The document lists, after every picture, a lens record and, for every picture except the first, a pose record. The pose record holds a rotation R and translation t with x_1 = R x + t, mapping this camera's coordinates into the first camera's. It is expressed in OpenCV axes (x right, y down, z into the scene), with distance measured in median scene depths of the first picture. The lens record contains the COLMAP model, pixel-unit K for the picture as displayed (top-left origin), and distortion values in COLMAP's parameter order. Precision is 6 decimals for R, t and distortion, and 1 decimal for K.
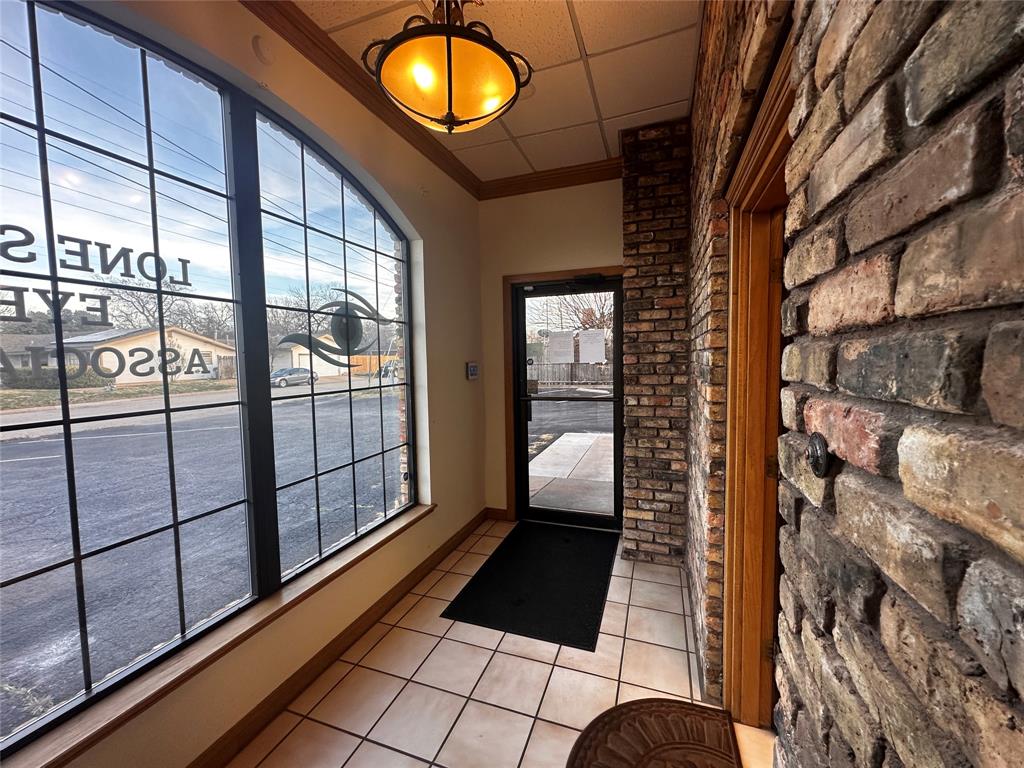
lens RADIAL K [[408.6, 0, 513.7], [0, 408.6, 383.4], [0, 0, 1]] dist [-0.002279, -0.000596]
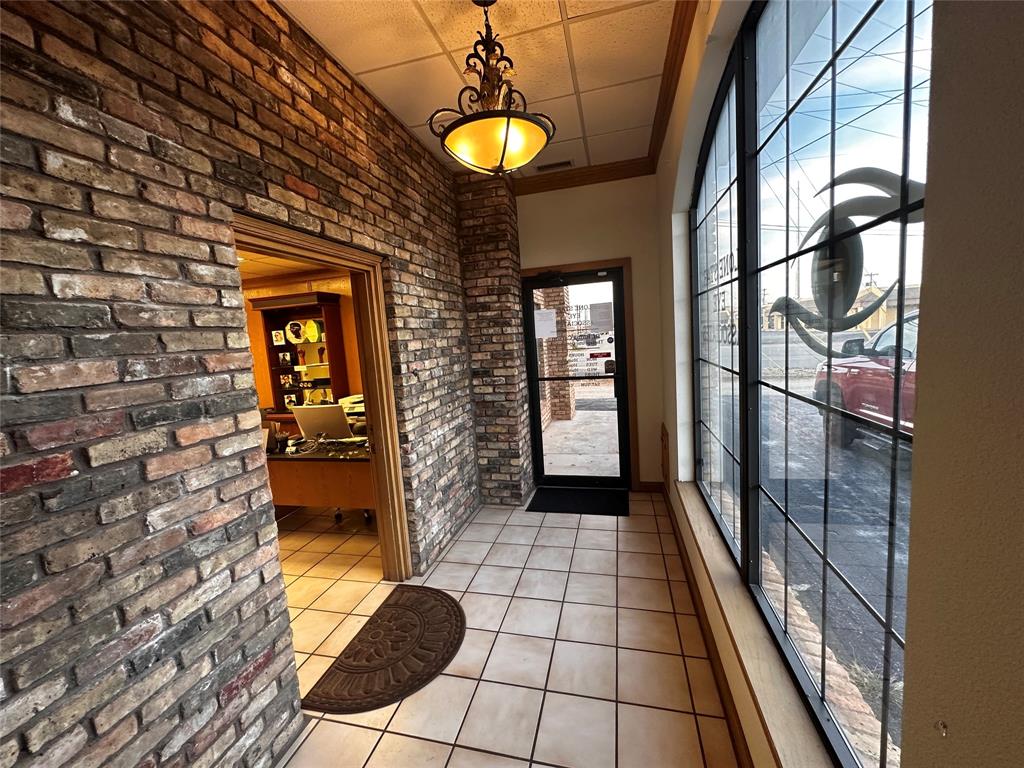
lens RADIAL K [[408.6, 0, 512.1], [0, 408.6, 383.7], [0, 0, 1]] dist [-0.002279, -0.000596]
pose [[-0.990638, 0.098051, -0.094981, -0.009181], [0.080062, 0.980854, 0.177525, -0.122568], [0.110569, 0.168259, -0.979522, 1.452297]]
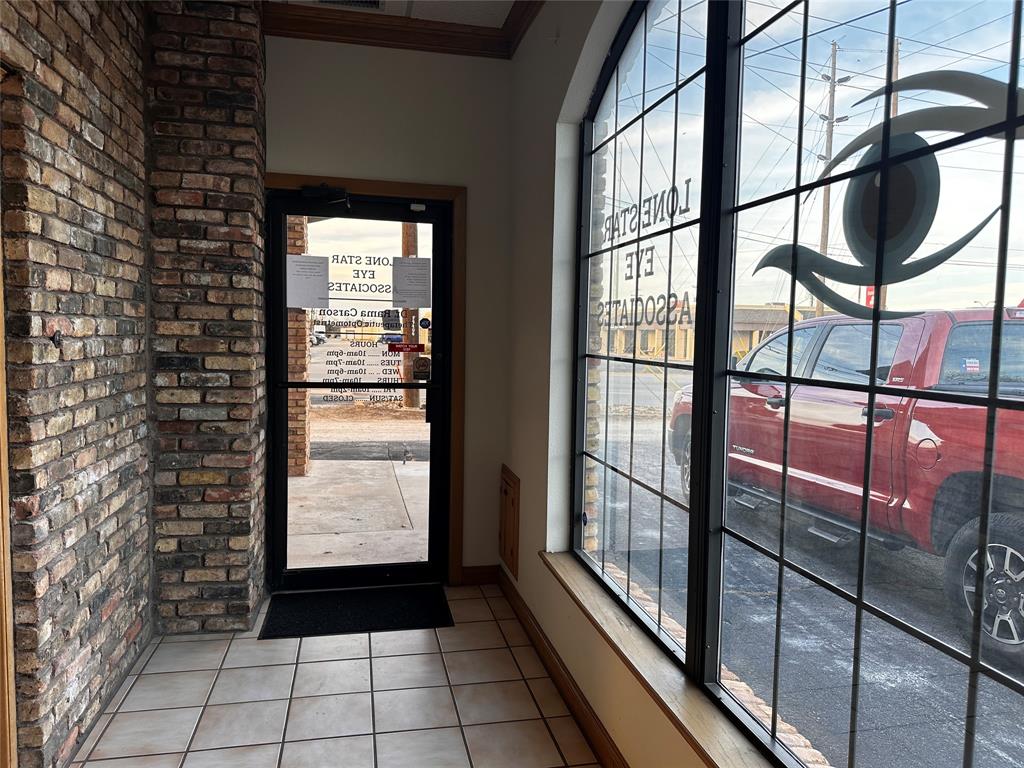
lens RADIAL K [[722.6, 0, 514.5], [0, 722.6, 383.4], [0, 0, 1]] dist [0.027114, -0.032504]
pose [[-0.838143, 0.037955, -0.544129, 0.177101], [-0.039308, 0.990779, 0.129657, -0.054006], [0.544033, 0.130059, -0.828923, 1.380153]]
